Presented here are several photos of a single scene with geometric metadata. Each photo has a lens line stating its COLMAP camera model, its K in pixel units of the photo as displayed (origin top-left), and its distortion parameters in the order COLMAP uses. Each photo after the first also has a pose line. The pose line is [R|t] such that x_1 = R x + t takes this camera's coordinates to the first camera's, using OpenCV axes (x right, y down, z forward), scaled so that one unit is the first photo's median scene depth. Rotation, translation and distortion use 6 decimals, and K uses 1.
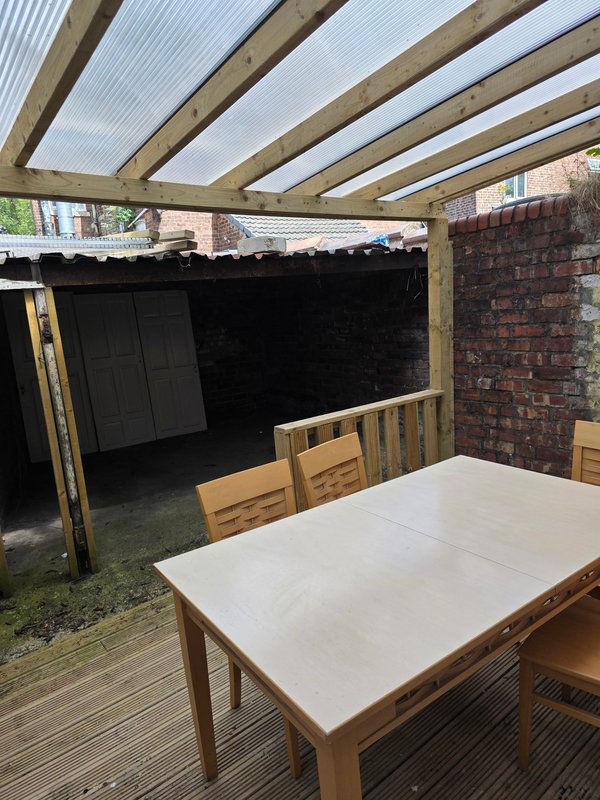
lens RADIAL K [[540.6, 0, 320.7], [0, 540.6, 405.1], [0, 0, 1]] dist [0.041494, -0.038550]
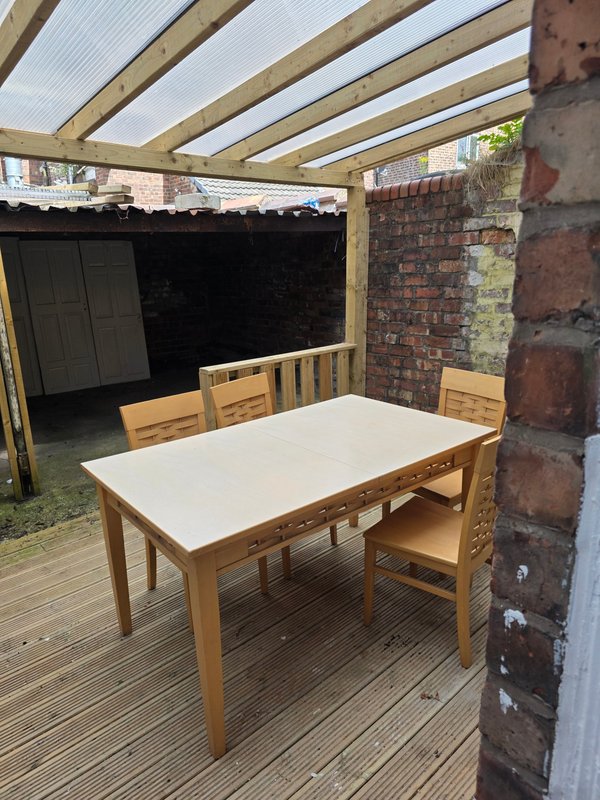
lens RADIAL K [[540.6, 0, 300.9], [0, 540.6, 401.7], [0, 0, 1]] dist [0.041494, -0.038550]
pose [[0.998195, 0.033723, 0.049704, 0.073919], [-0.036926, 0.997201, 0.065017, 0.029617], [-0.047372, -0.066735, 0.996646, -0.147369]]
